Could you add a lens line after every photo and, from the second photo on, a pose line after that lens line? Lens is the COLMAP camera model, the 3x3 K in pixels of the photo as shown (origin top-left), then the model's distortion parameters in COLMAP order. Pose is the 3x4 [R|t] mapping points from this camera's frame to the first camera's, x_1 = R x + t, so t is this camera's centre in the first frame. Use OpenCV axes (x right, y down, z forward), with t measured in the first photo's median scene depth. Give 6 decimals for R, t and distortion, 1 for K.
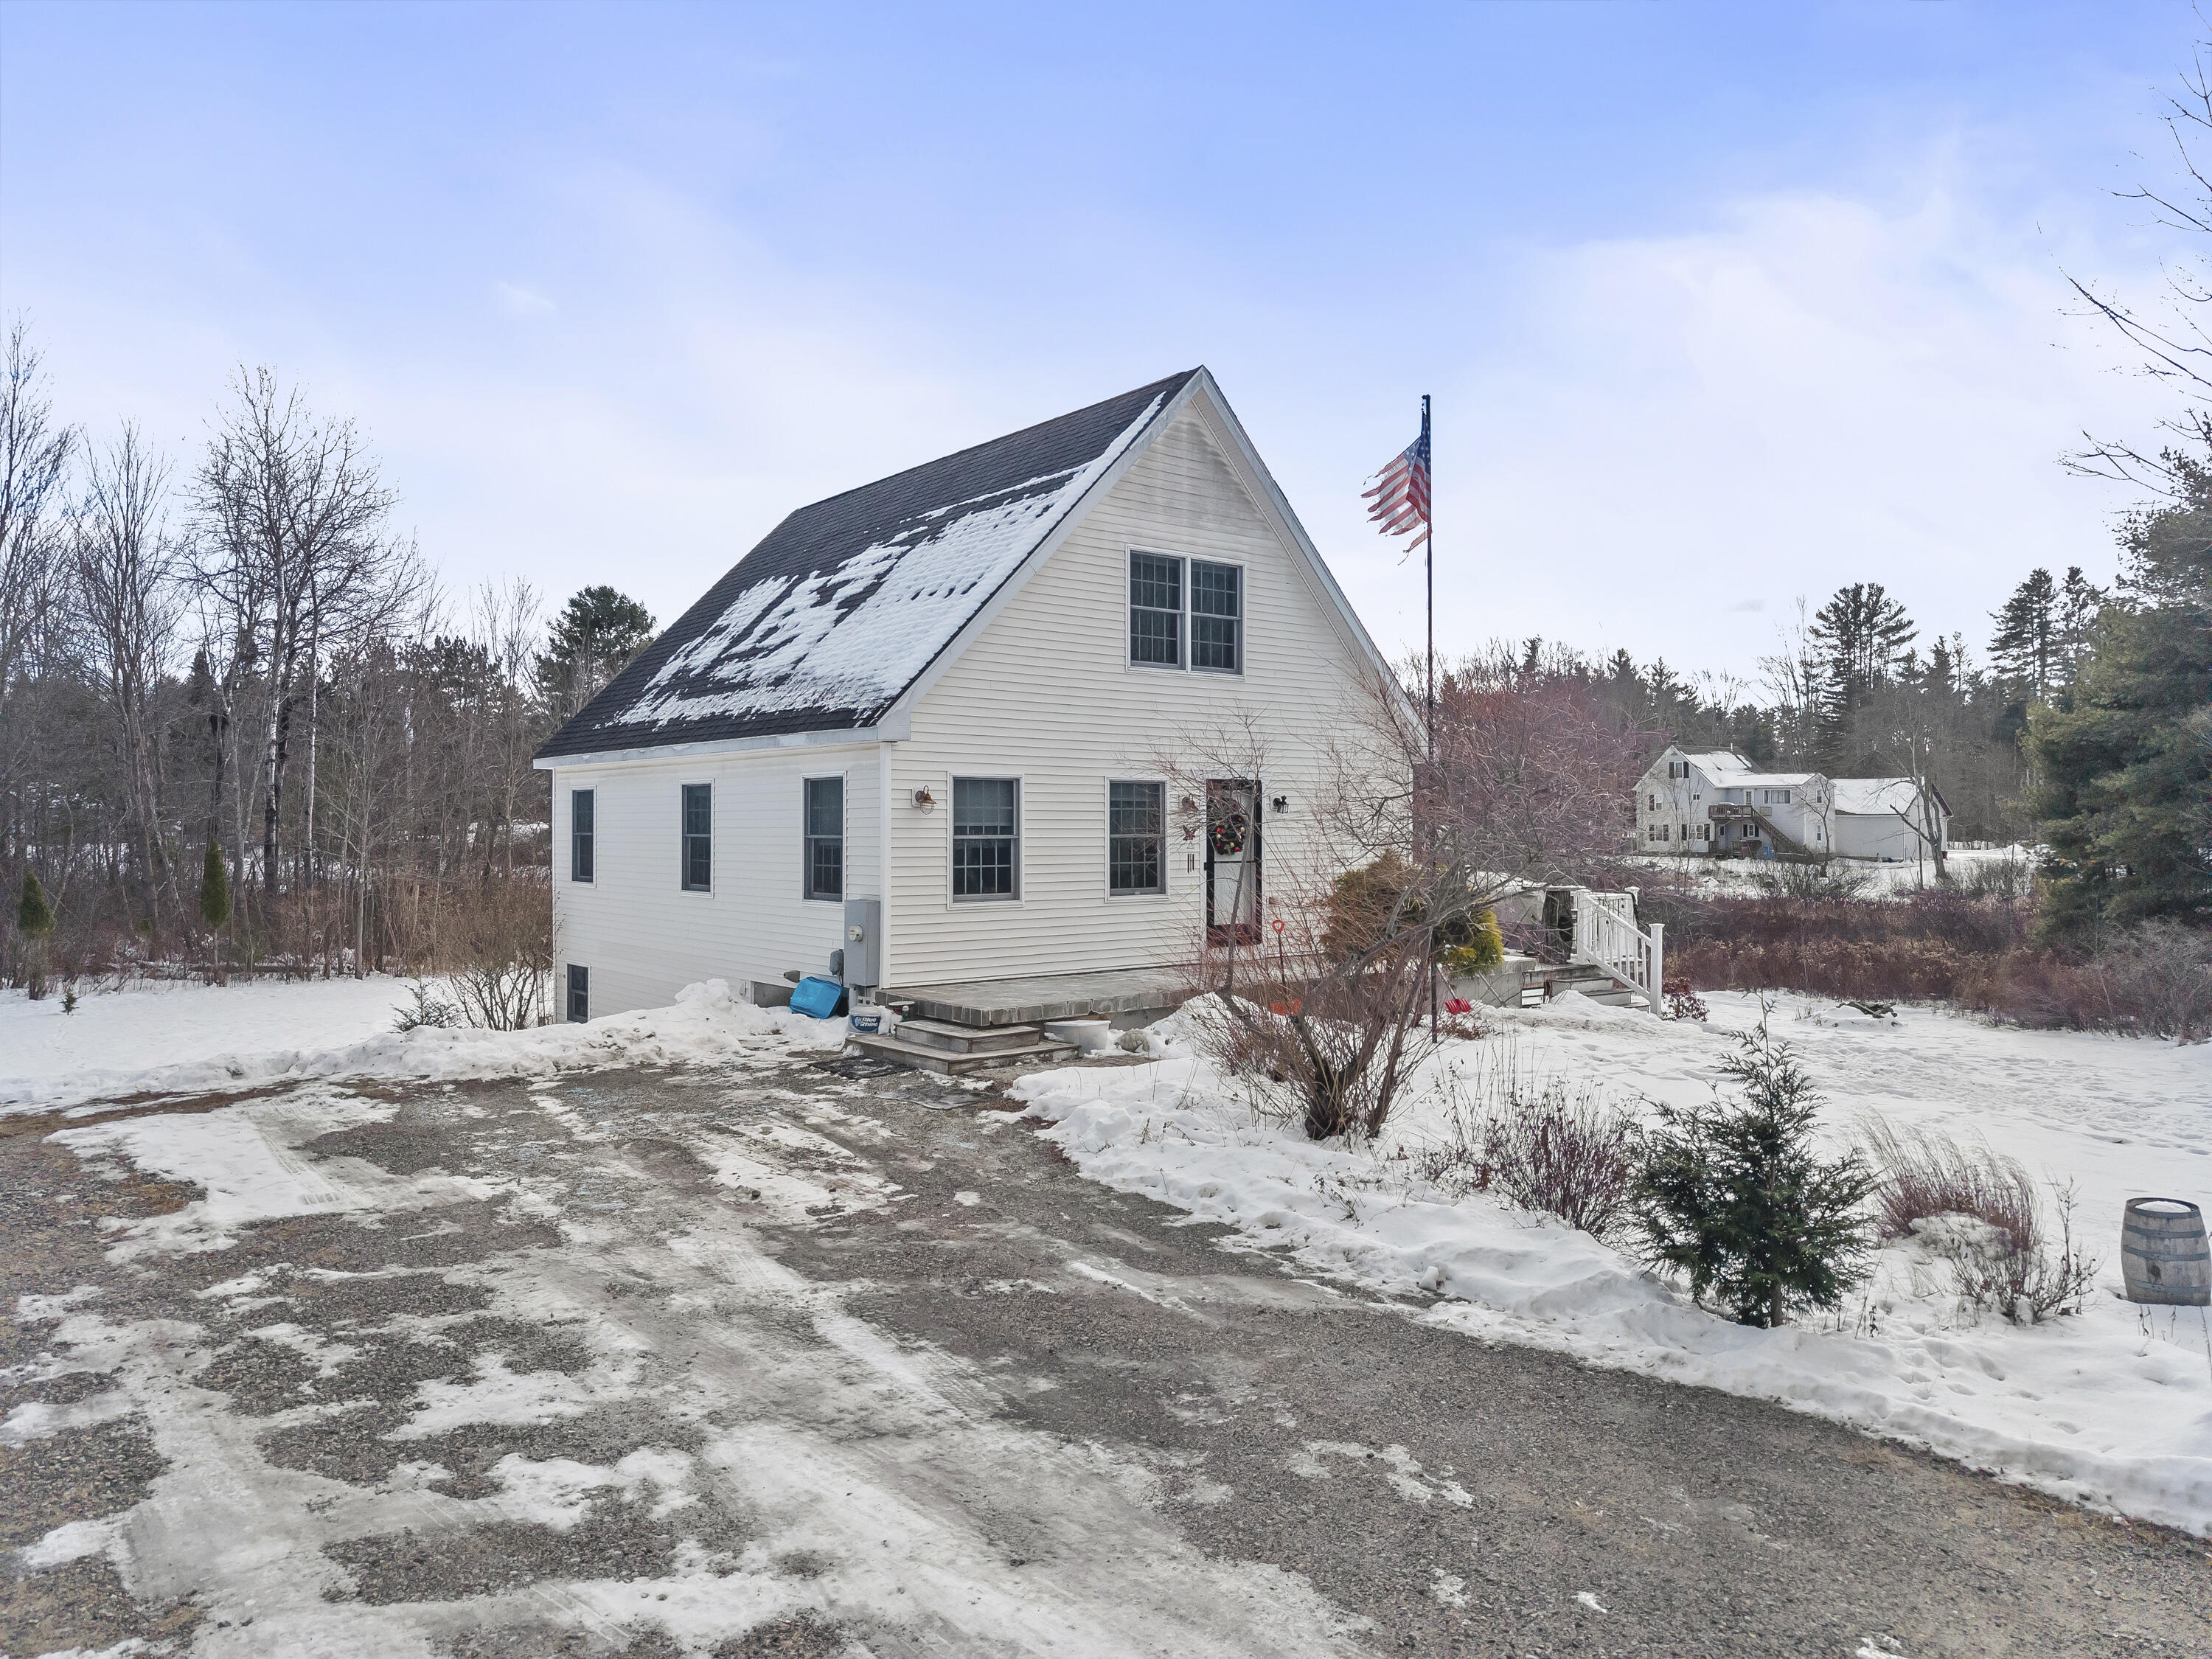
lens RADIAL K [[1505.6, 0, 1106.0], [0, 1505.6, 829.5], [0, 0, 1]] dist [0.034388, 0.001932]
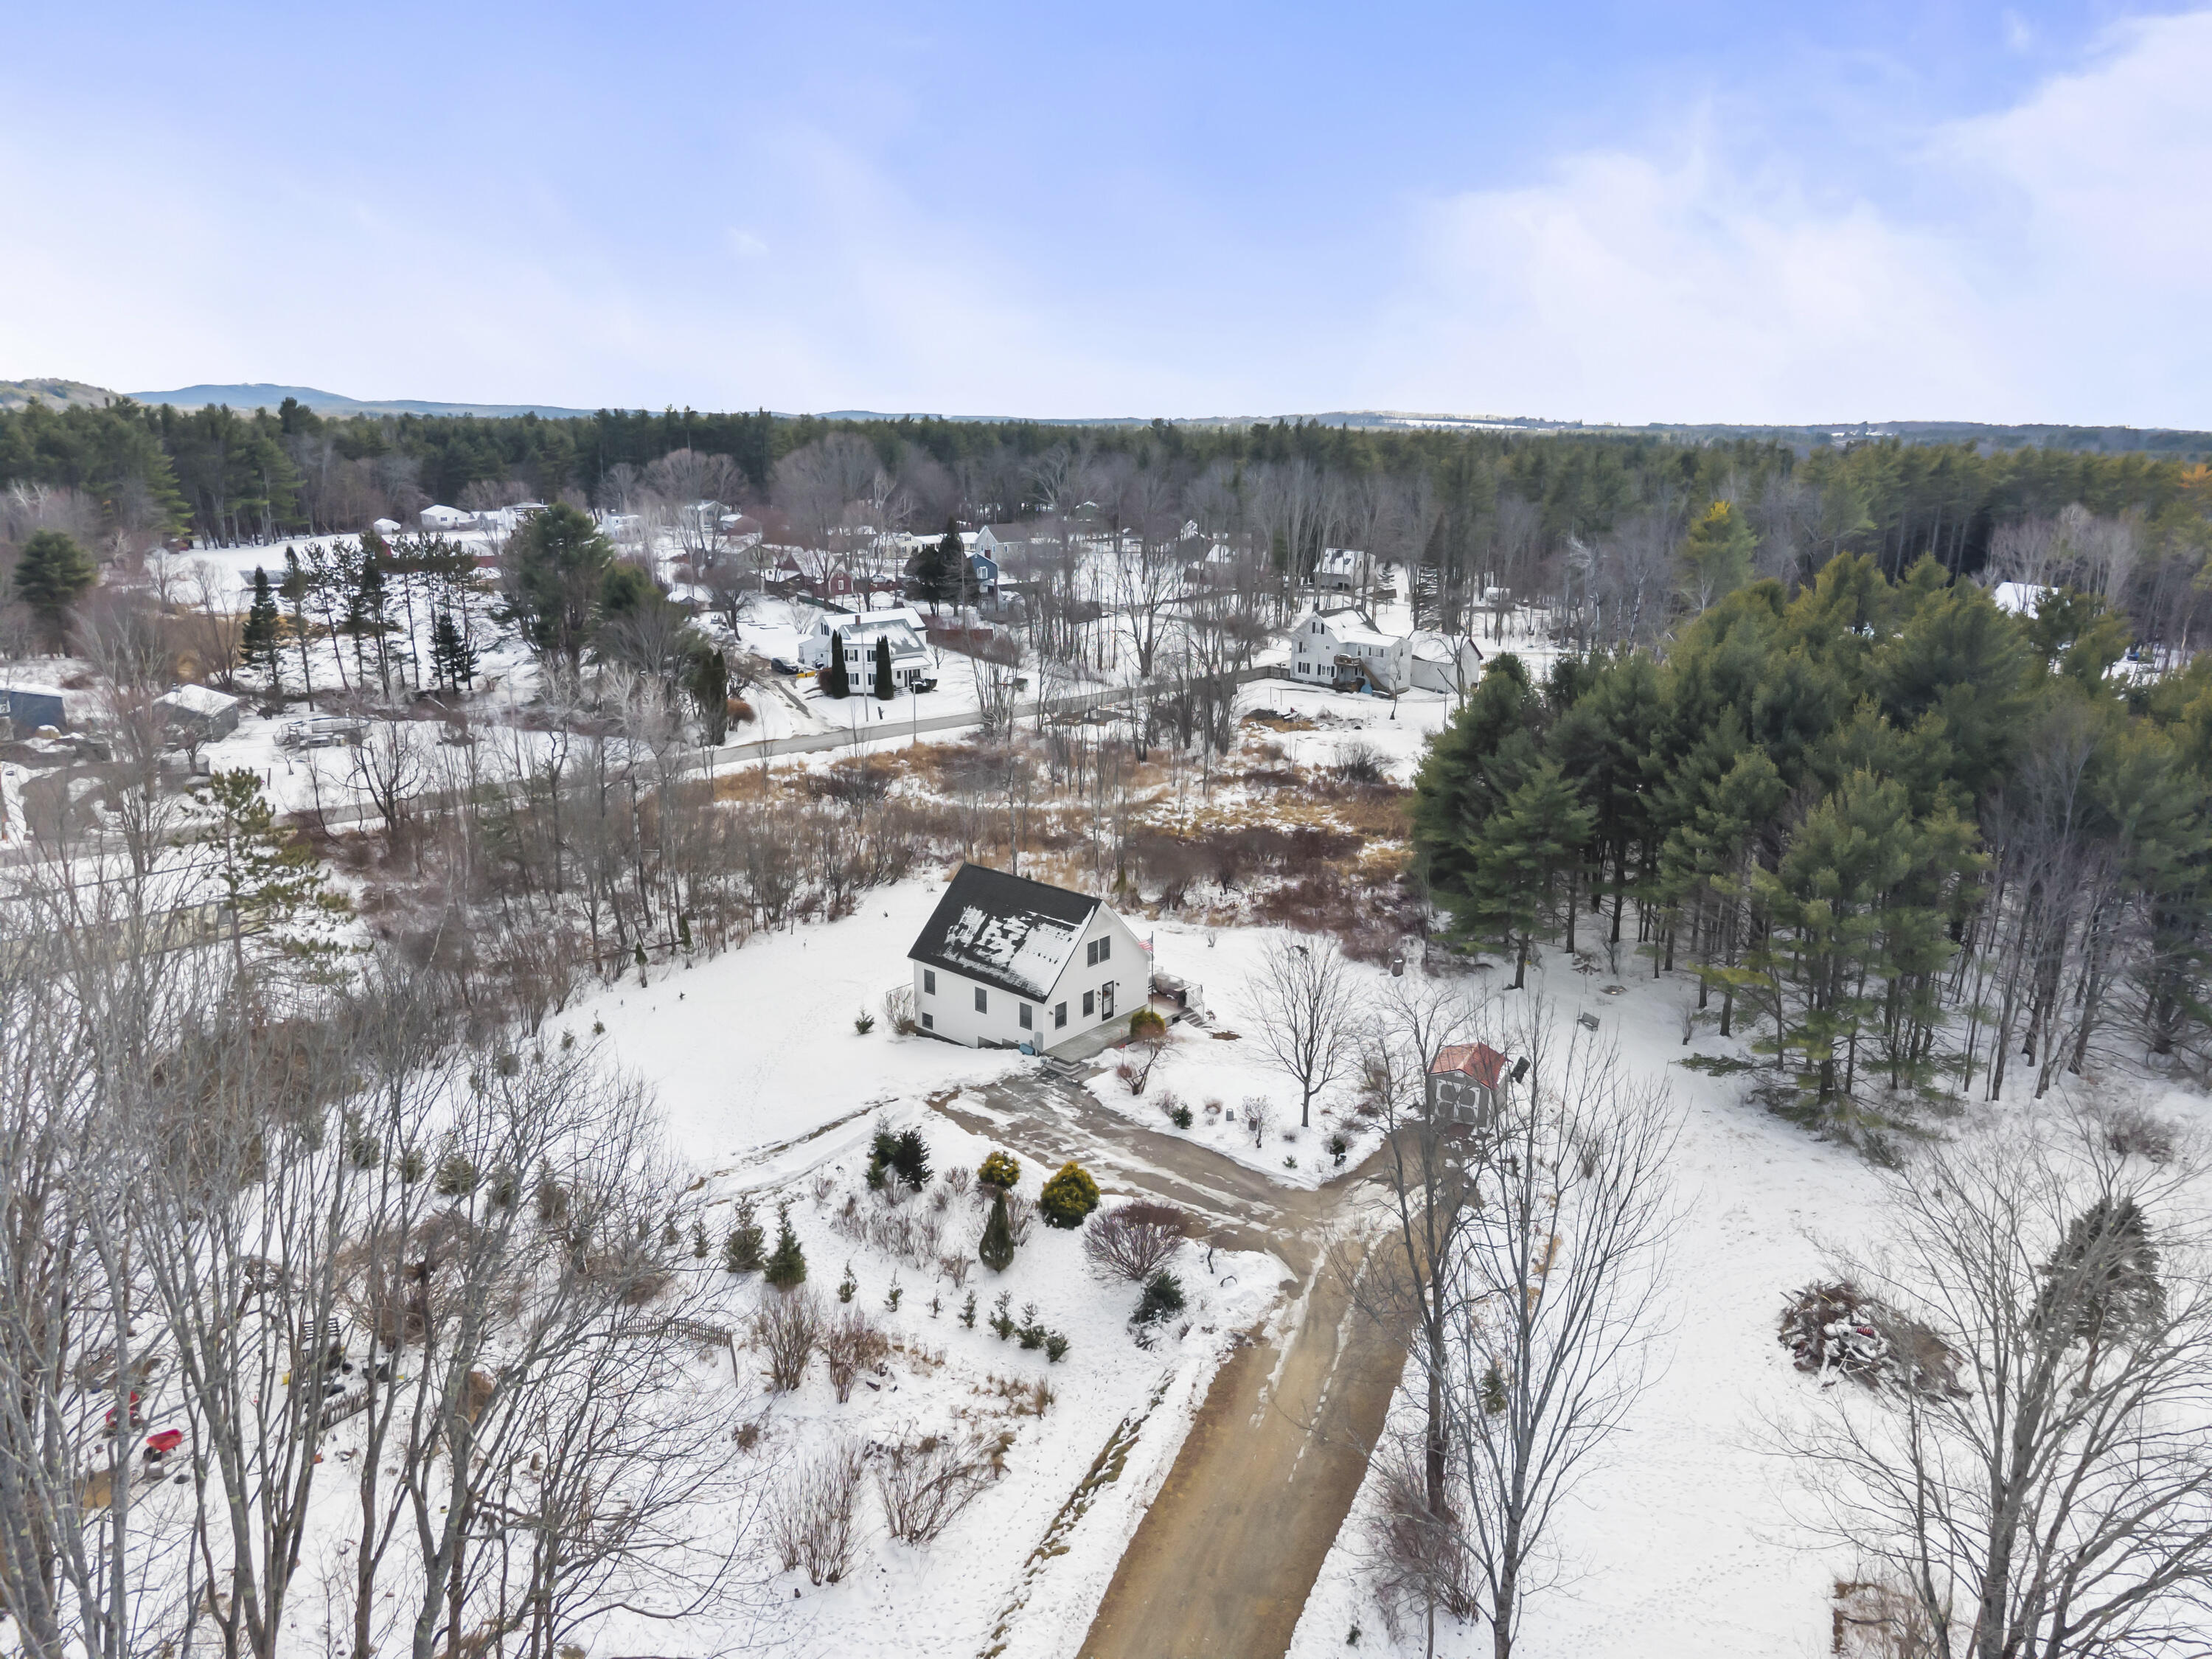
lens RADIAL K [[1503.4, 0, 1118.0], [0, 1503.4, 889.0], [0, 0, 1]] dist [0.107058, 0.000458]
pose [[0.982863, -0.040253, 0.179889, -0.635218], [-0.016417, 0.952875, 0.302920, -1.557610], [-0.183605, -0.300682, 0.935884, -2.883075]]
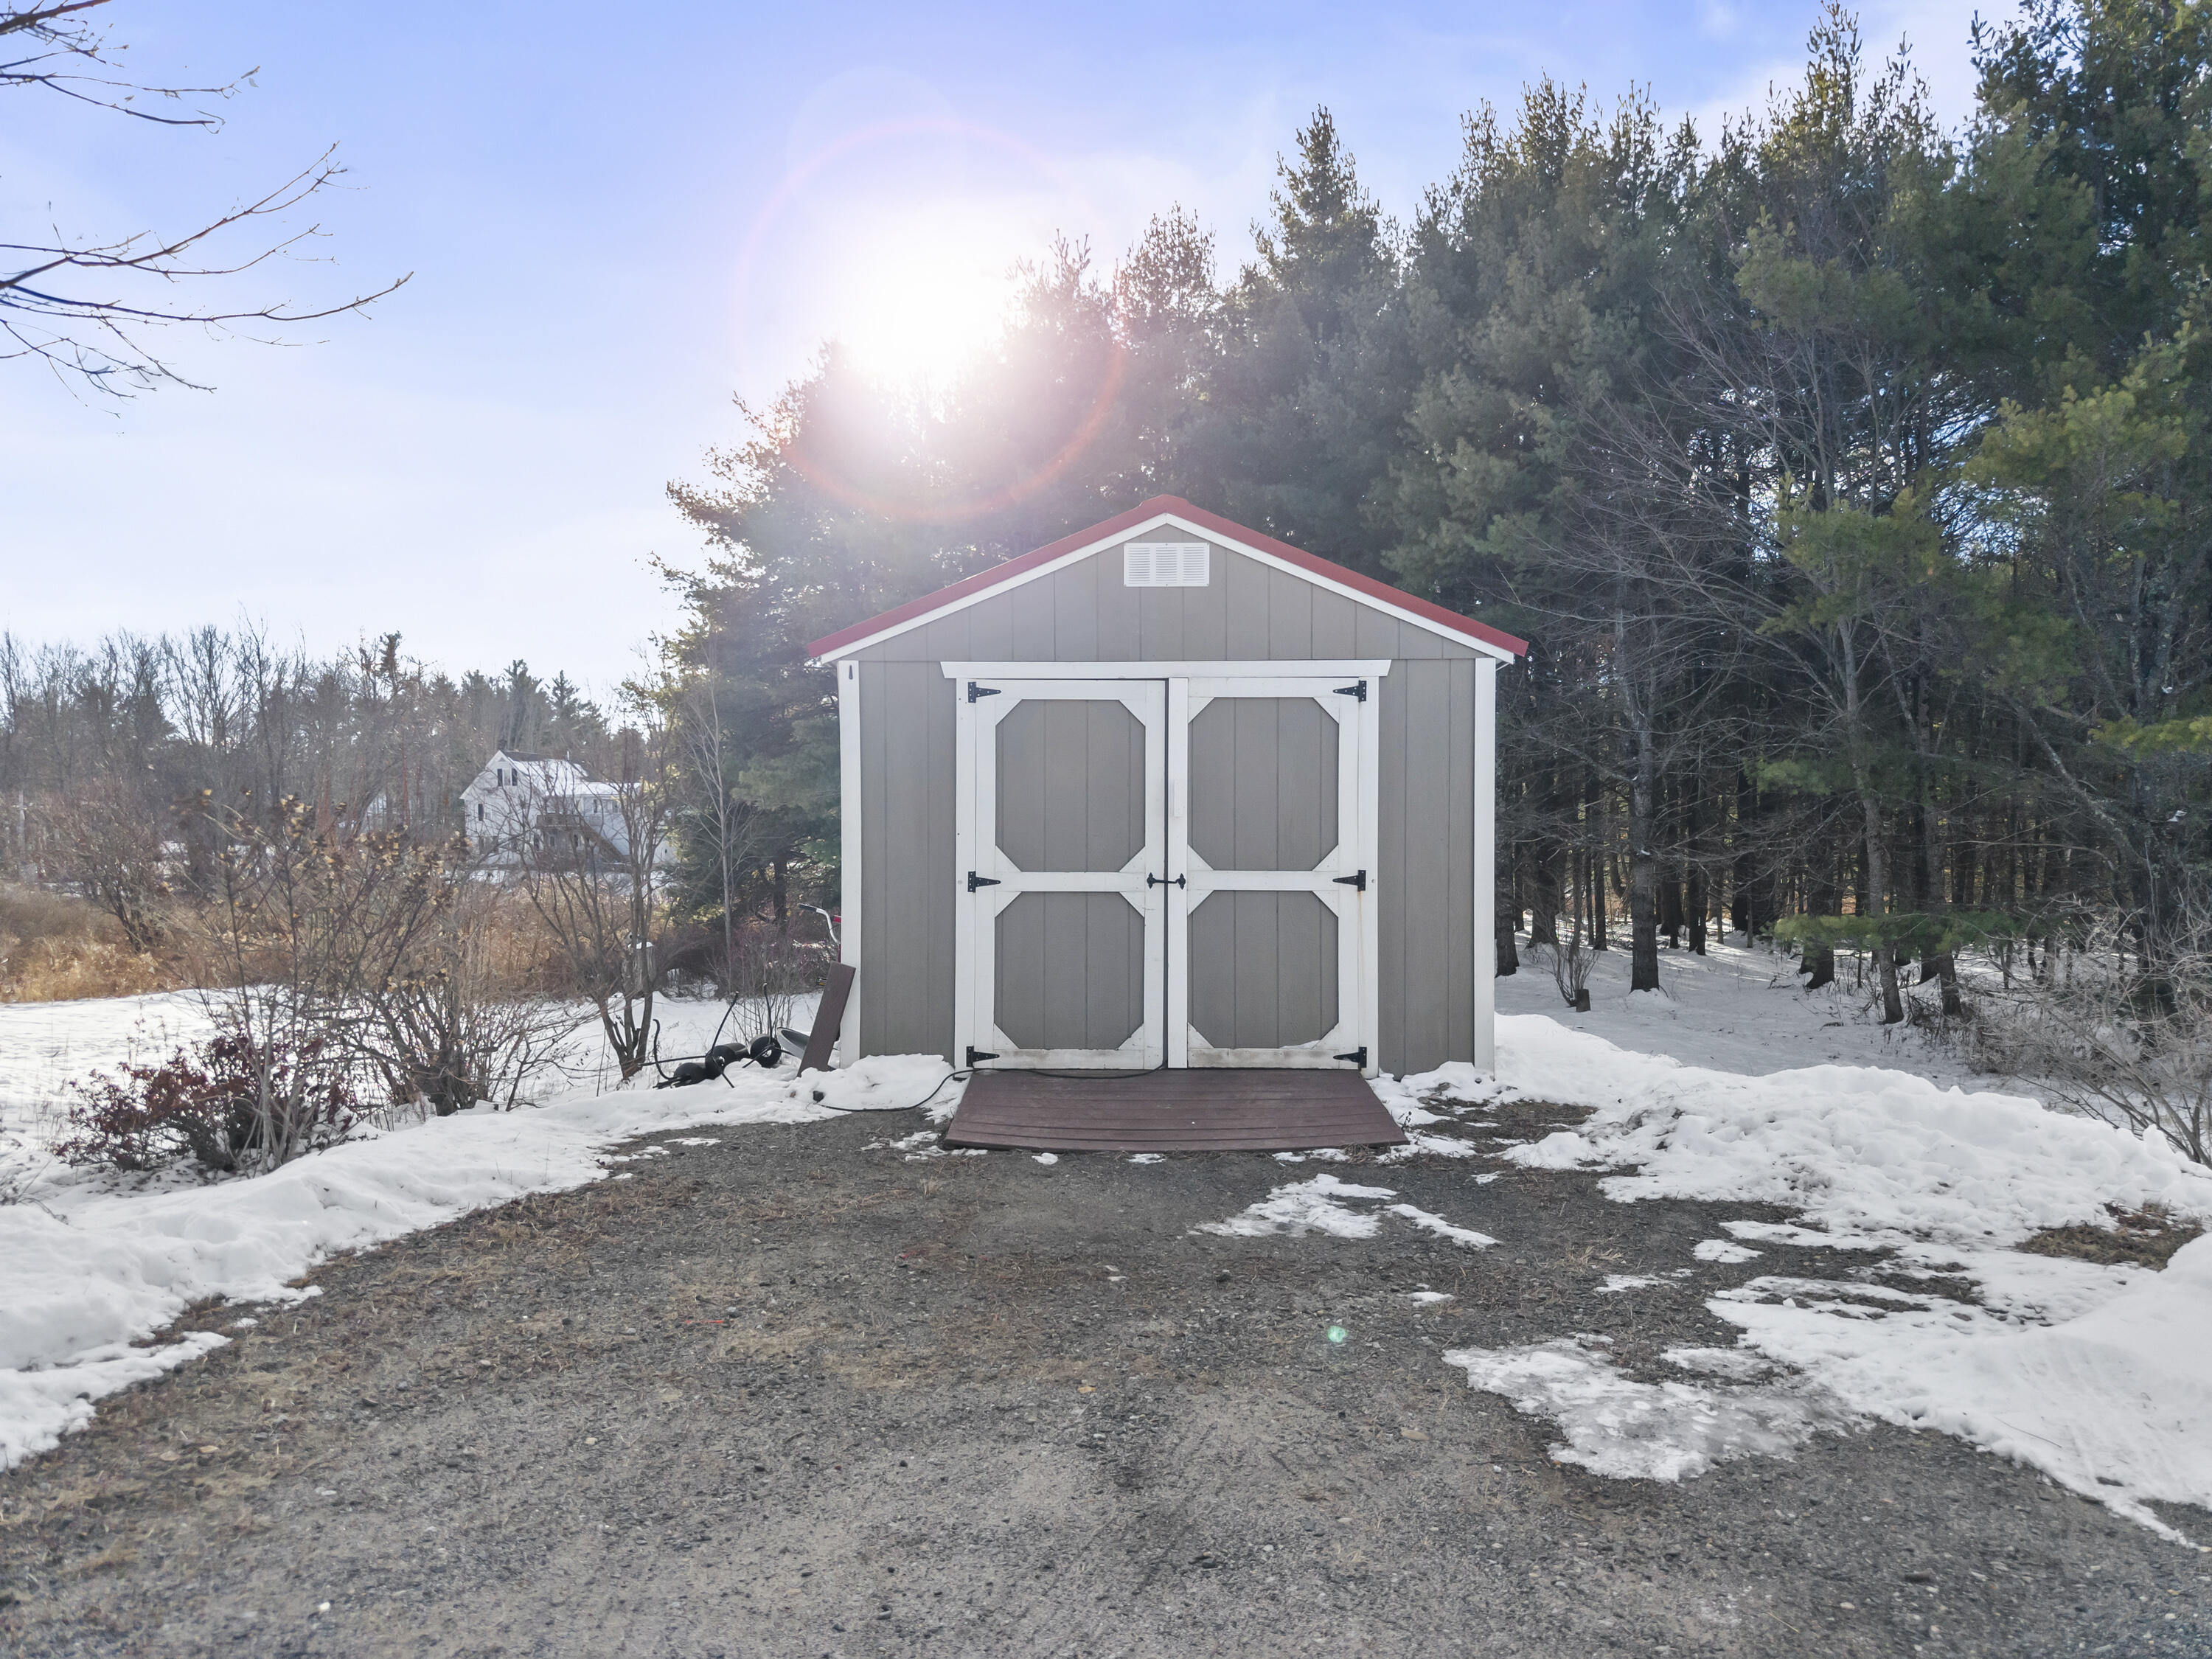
lens RADIAL K [[1554.6, 0, 1106.0], [0, 1554.6, 829.5], [0, 0, 1]] dist [0.021321, -0.005909]
pose [[0.799255, 0.001328, 0.600991, 0.607971], [0.010387, 0.999818, -0.016023, 0.078460], [-0.600902, 0.019049, 0.799095, 0.038009]]
